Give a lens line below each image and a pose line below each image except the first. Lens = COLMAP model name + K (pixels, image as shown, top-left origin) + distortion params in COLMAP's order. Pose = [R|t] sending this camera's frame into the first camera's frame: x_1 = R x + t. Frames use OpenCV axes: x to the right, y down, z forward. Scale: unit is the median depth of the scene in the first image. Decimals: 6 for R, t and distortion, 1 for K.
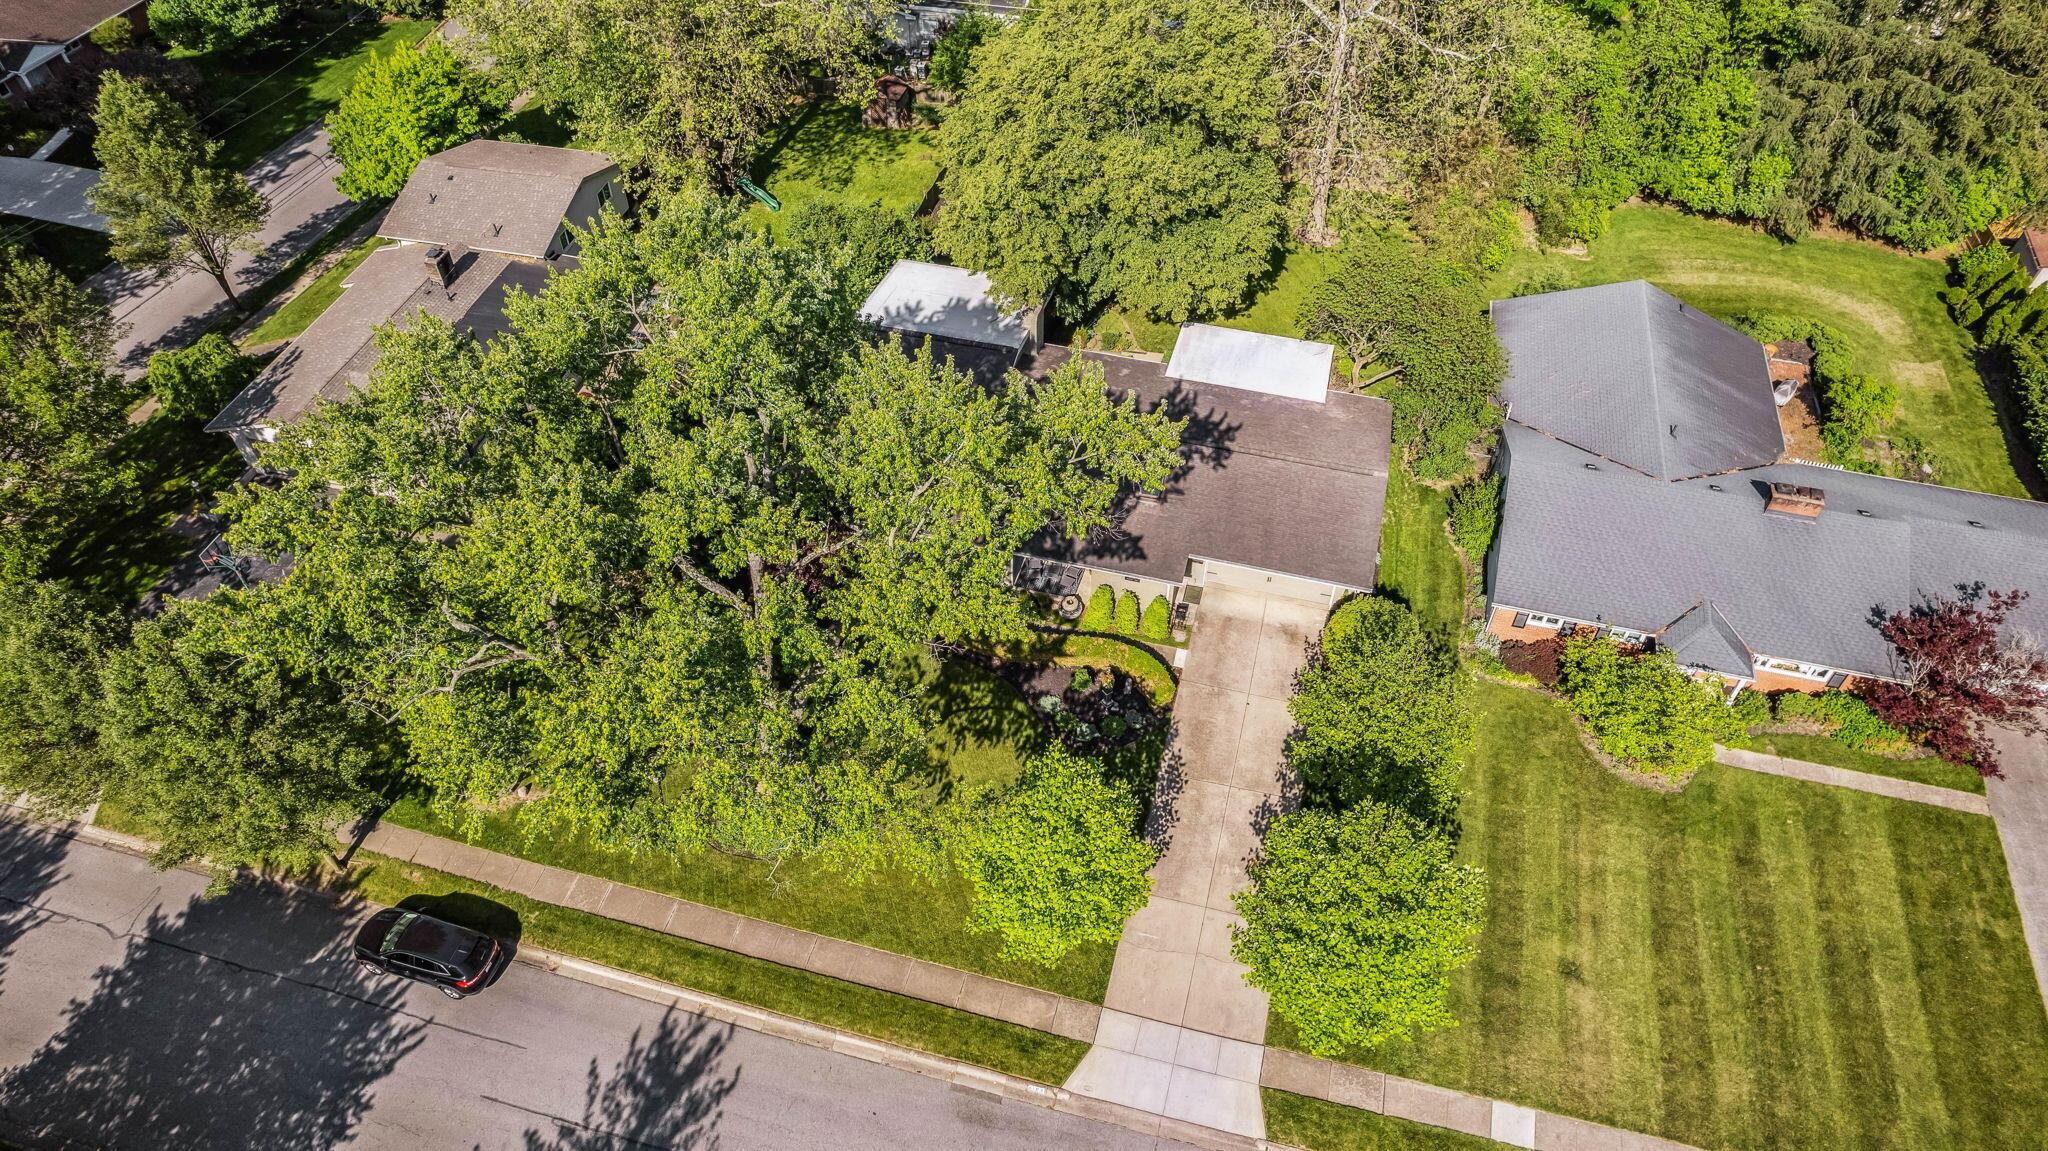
lens RADIAL K [[1323.5, 0, 1021.6], [0, 1323.5, 563.6], [0, 0, 1]] dist [-0.067517, 0.073123]
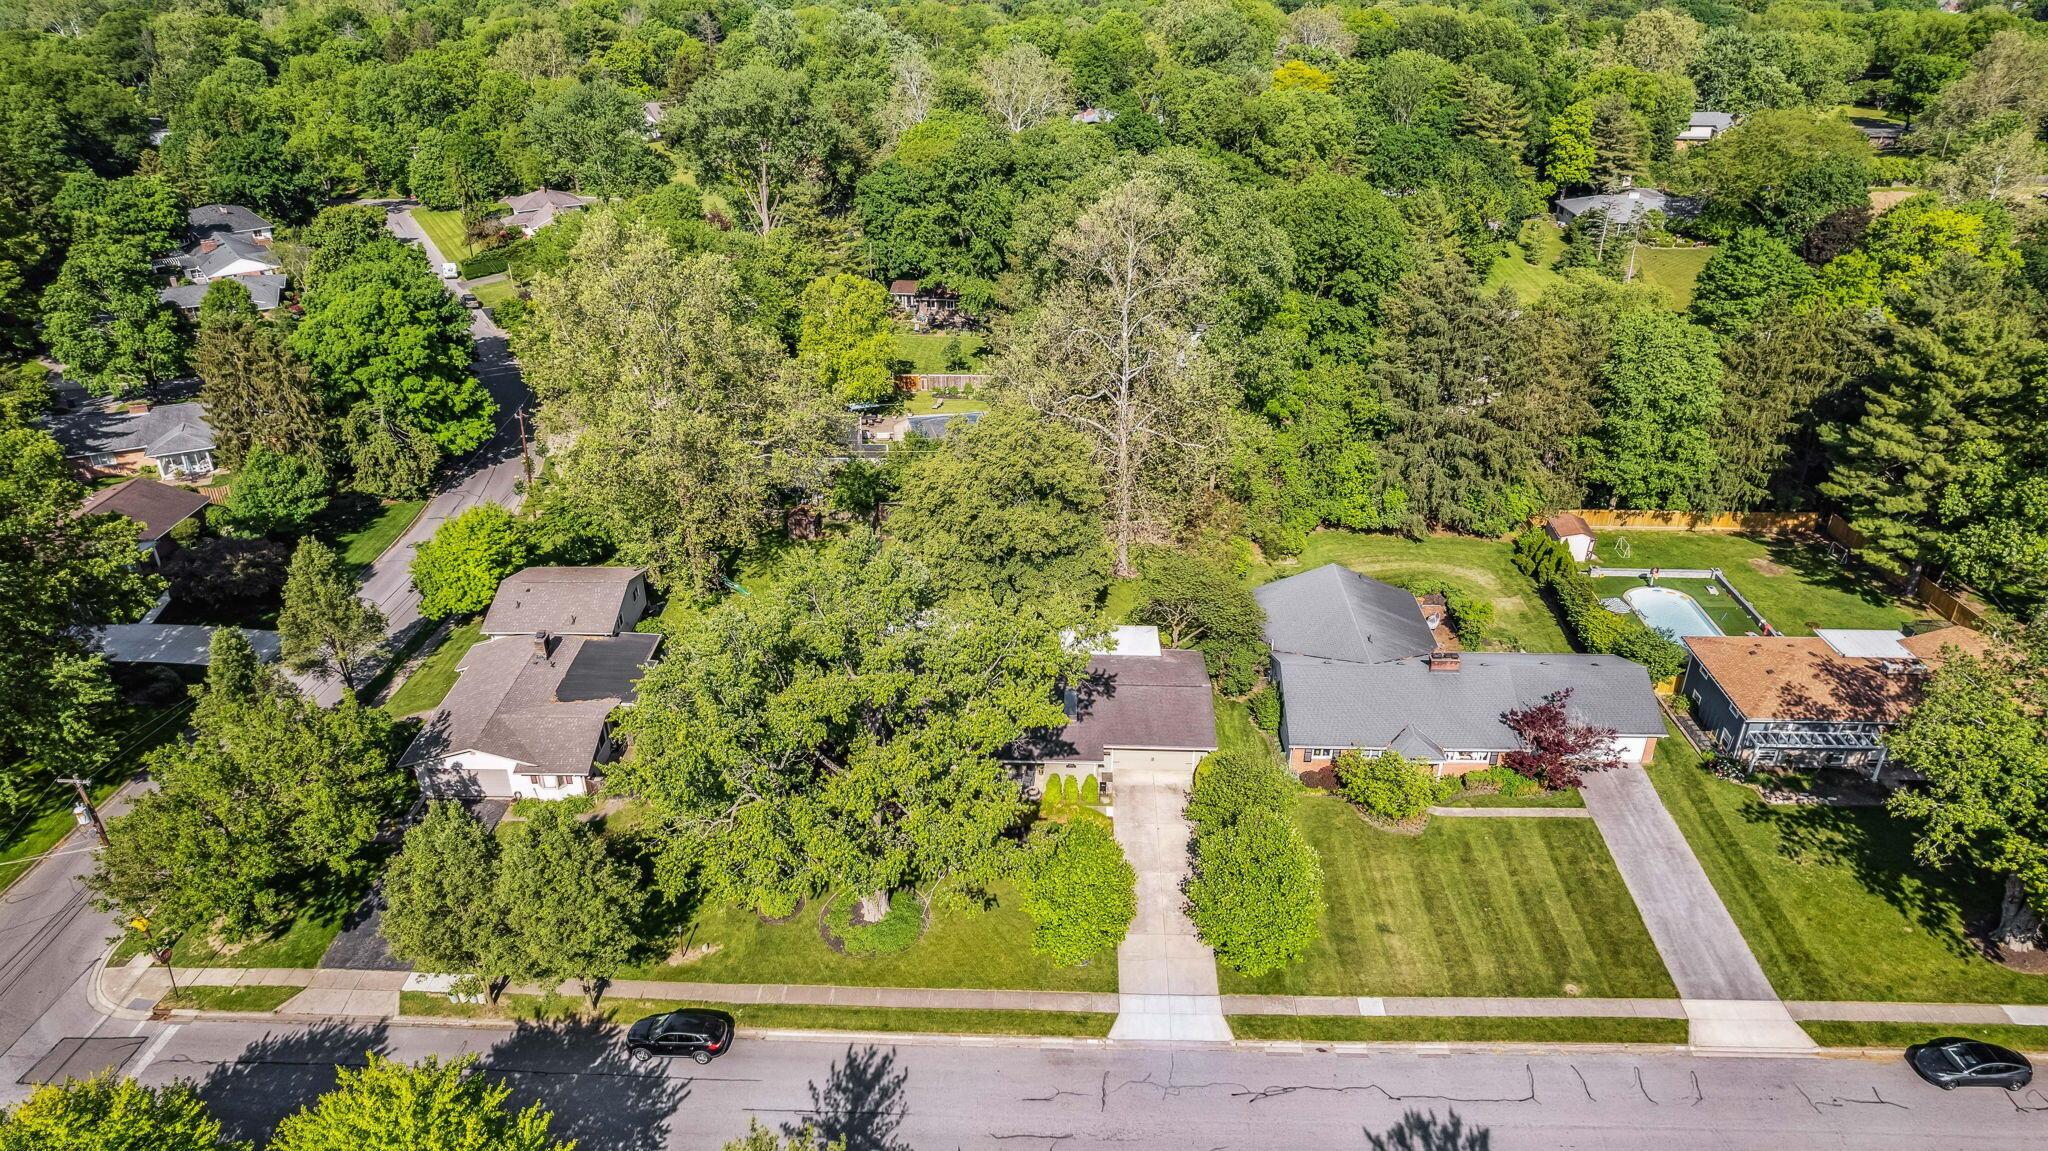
lens RADIAL K [[1347.1, 0, 1024.0], [0, 1347.1, 575.5], [0, 0, 1]] dist [0.005877, 0.000445]
pose [[0.973966, -0.104265, 0.201294, -0.259512], [0.162579, 0.940077, -0.299705, 0.259130], [-0.157983, 0.324629, 0.932554, -0.541289]]
